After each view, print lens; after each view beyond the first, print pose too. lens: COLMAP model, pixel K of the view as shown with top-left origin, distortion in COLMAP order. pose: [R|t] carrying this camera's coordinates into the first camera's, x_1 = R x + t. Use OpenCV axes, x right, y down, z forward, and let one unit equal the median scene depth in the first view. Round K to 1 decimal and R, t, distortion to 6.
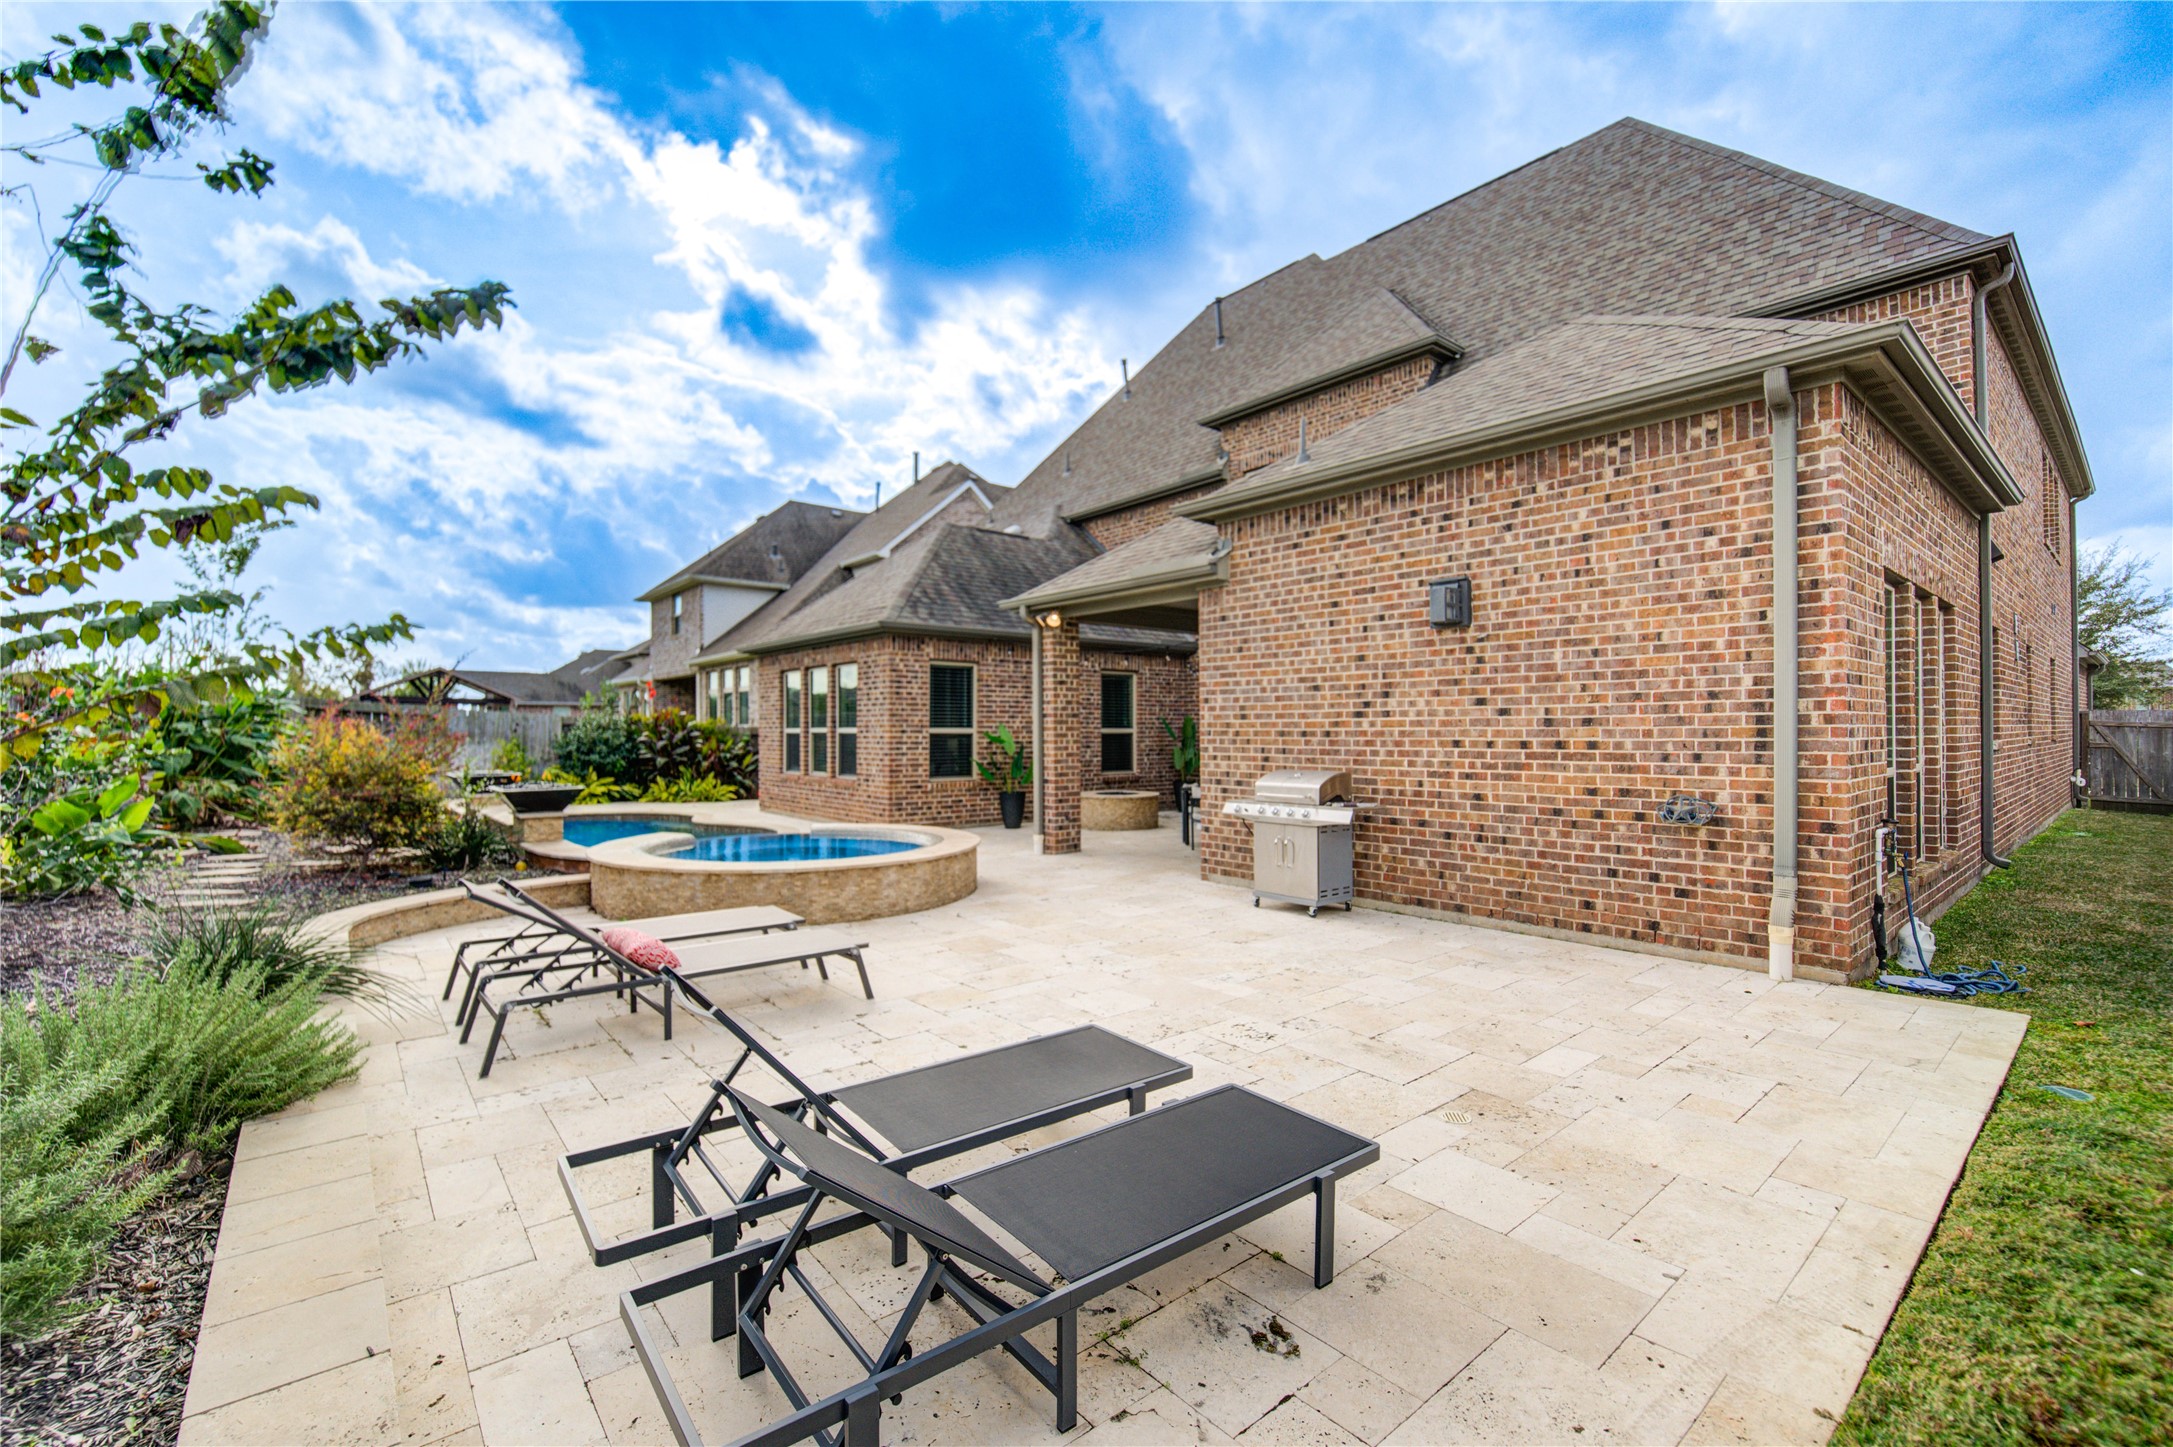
lens RADIAL K [[902.1, 0, 1074.0], [0, 902.1, 729.8], [0, 0, 1]] dist [-0.004563, -0.001657]
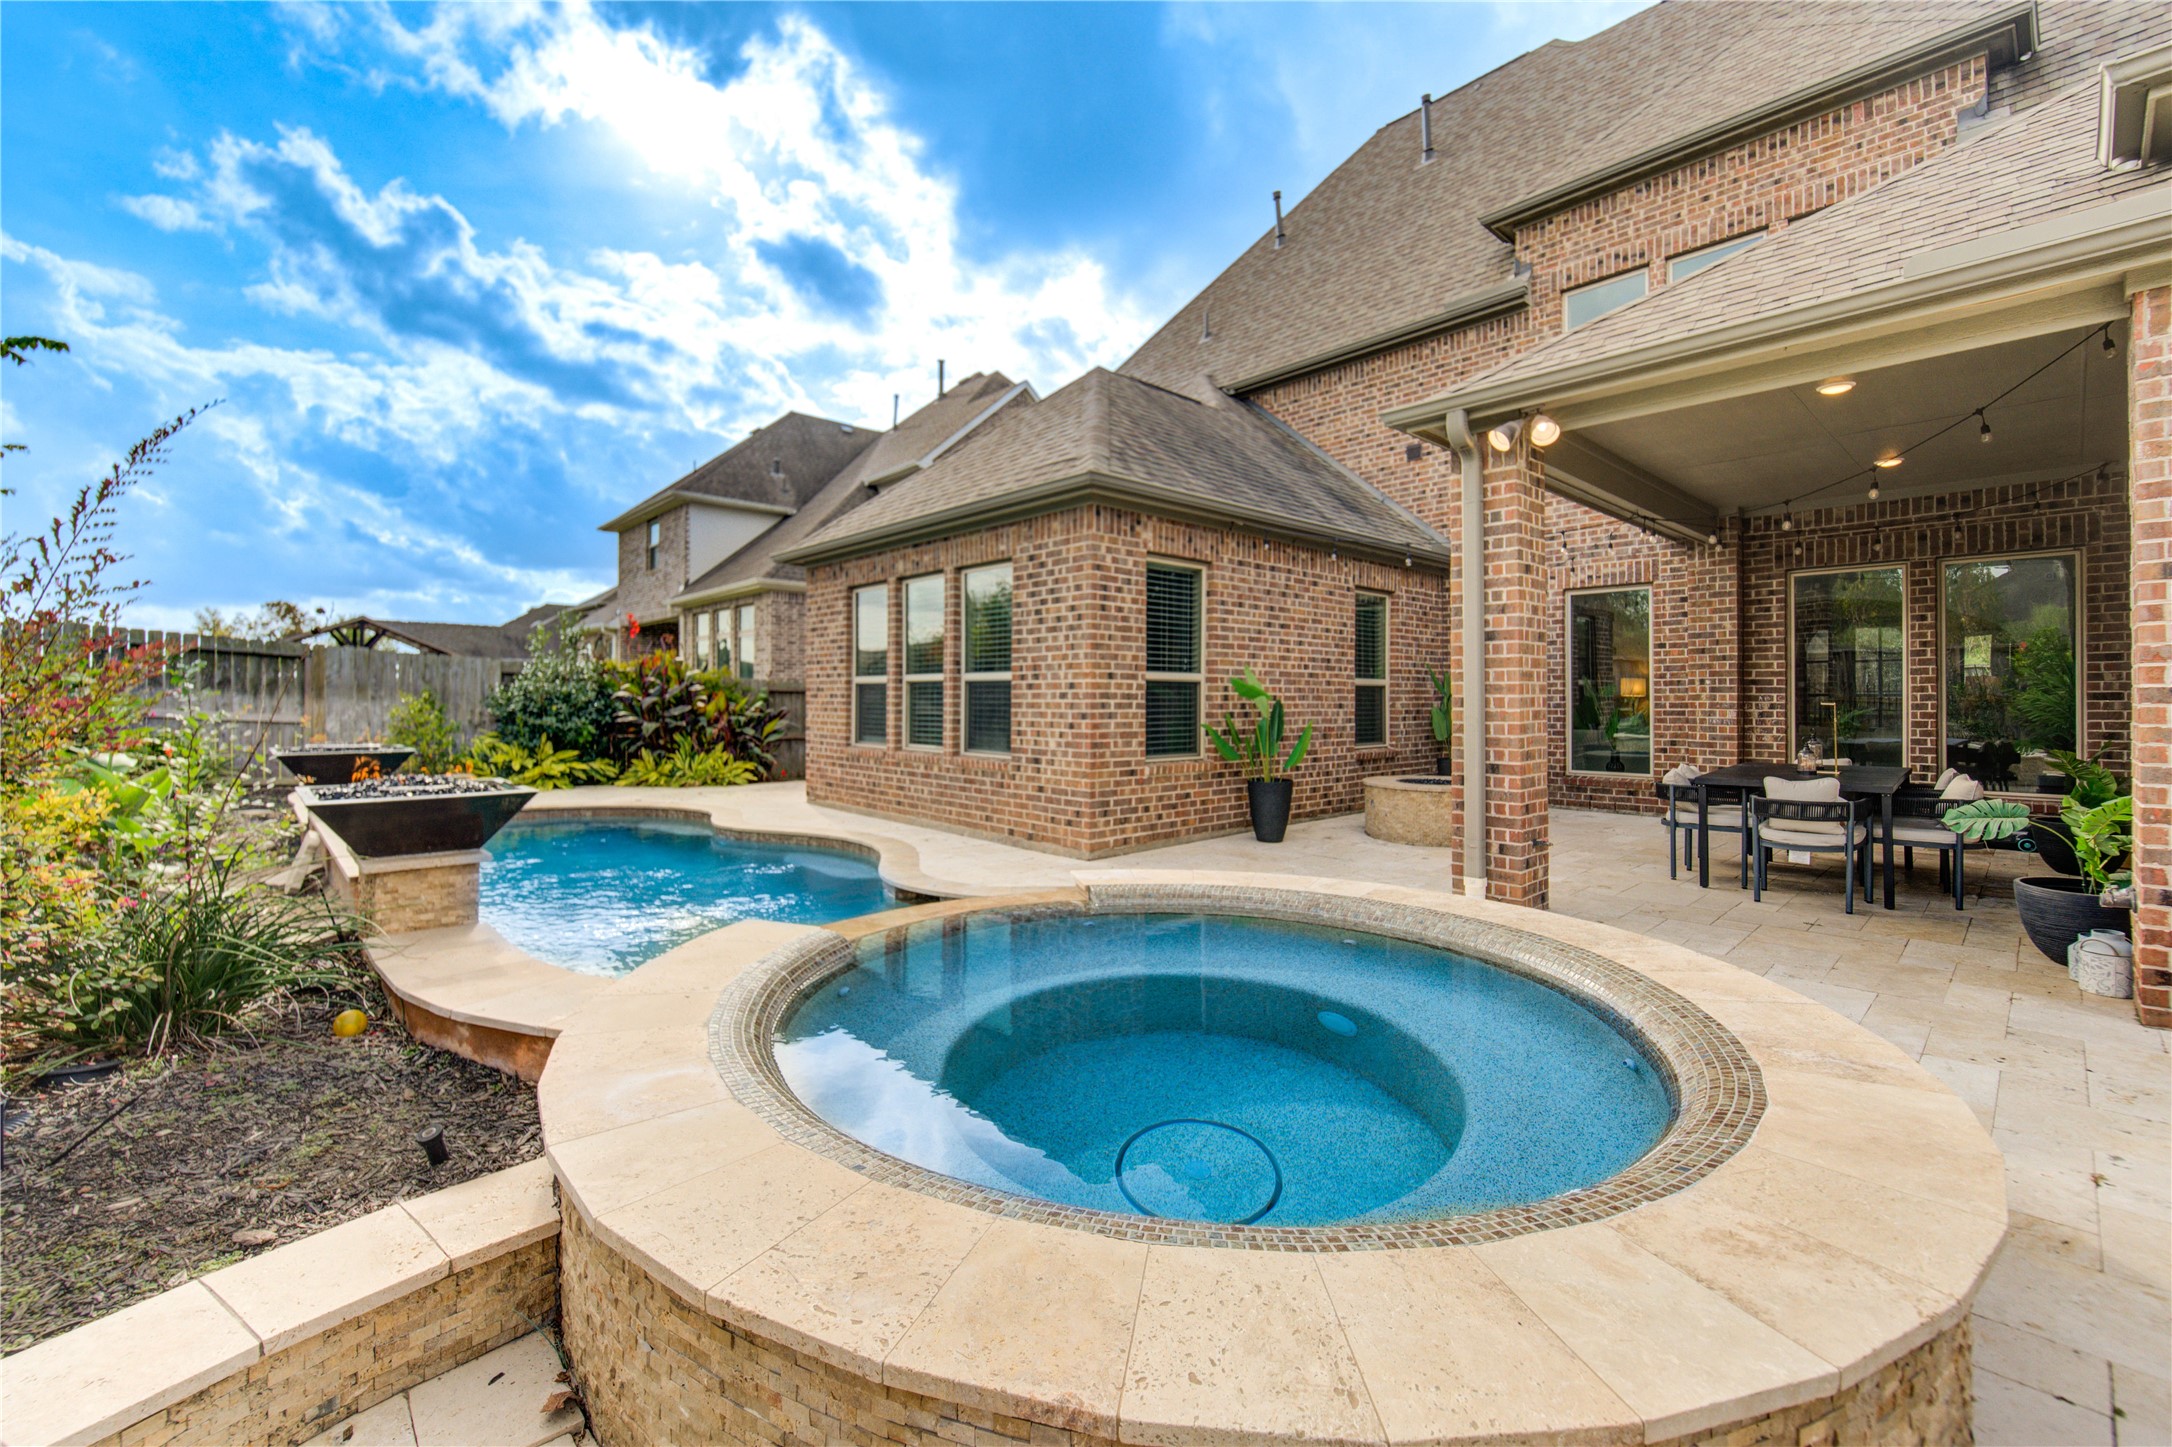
lens RADIAL K [[901.7, 0, 1063.3], [0, 901.7, 684.0], [0, 0, 1]] dist [-0.004563, -0.001657]
pose [[0.999414, 0.004655, 0.033910, -0.182211], [-0.004166, 0.999887, -0.014464, 0.011903], [-0.033973, 0.014315, 0.999320, 0.333996]]
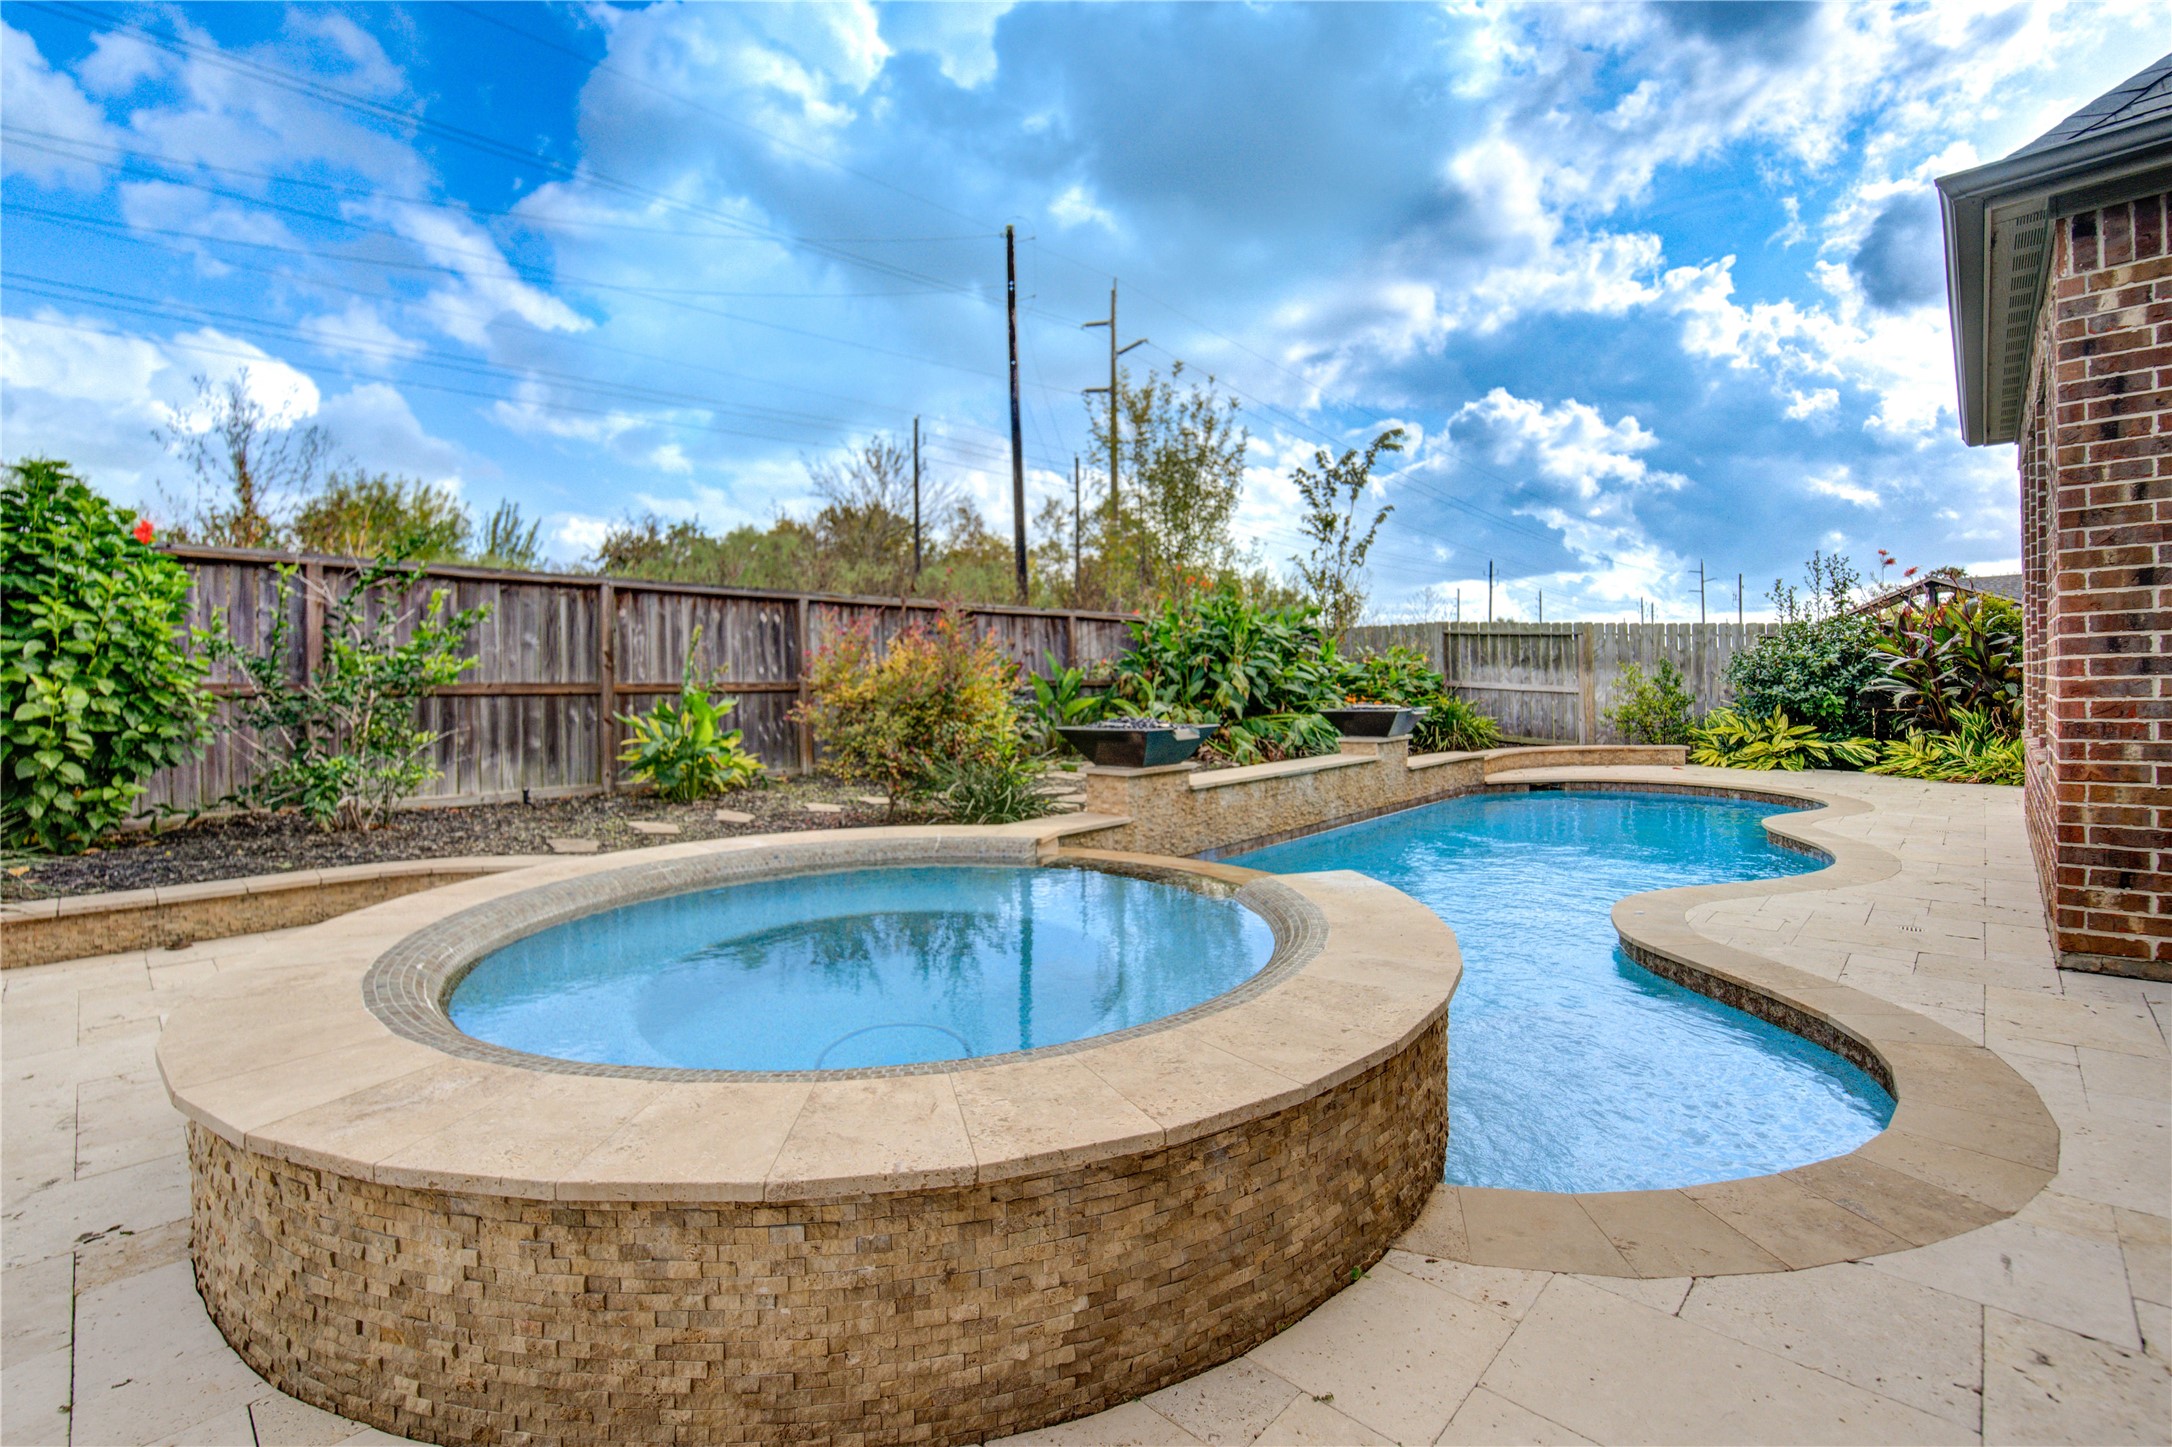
lens RADIAL K [[946.8, 0, 1081.1], [0, 946.8, 703.8], [0, 0, 1]] dist [-0.001196, -0.000661]
pose [[0.102820, 0.017104, -0.994553, 0.034507], [0.017473, 0.999667, 0.018999, 0.020967], [0.994546, -0.019331, 0.102487, 0.517184]]
